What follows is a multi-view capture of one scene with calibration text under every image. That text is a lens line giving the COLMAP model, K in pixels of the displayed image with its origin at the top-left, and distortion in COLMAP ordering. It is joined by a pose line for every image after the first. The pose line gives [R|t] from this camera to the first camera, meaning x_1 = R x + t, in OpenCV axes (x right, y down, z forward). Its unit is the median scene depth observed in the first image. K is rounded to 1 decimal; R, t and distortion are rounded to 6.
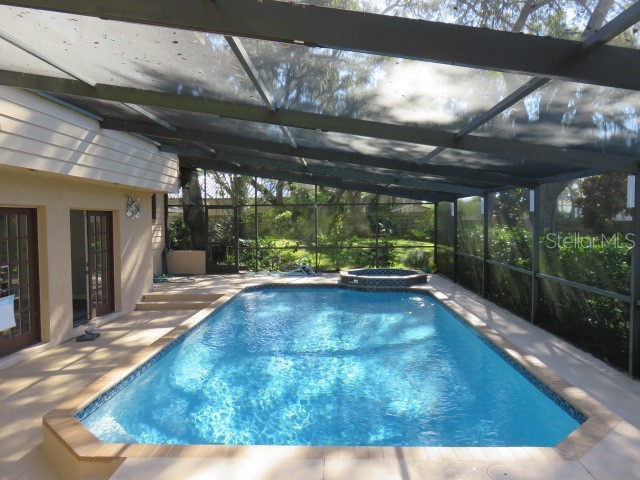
lens RADIAL K [[473.4, 0, 320.0], [0, 473.4, 240.0], [0, 0, 1]] dist [0.002507, -0.000462]
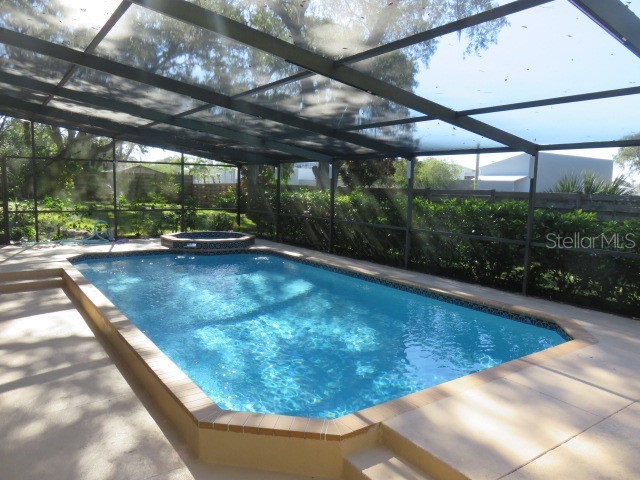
lens RADIAL K [[473.4, 0, 320.0], [0, 473.4, 240.0], [0, 0, 1]] dist [0.002507, -0.000462]
pose [[0.795303, -0.043515, 0.604648, -0.324222], [-0.003113, 0.997114, 0.075854, 0.004012], [-0.606204, -0.062209, 0.792873, 0.098676]]
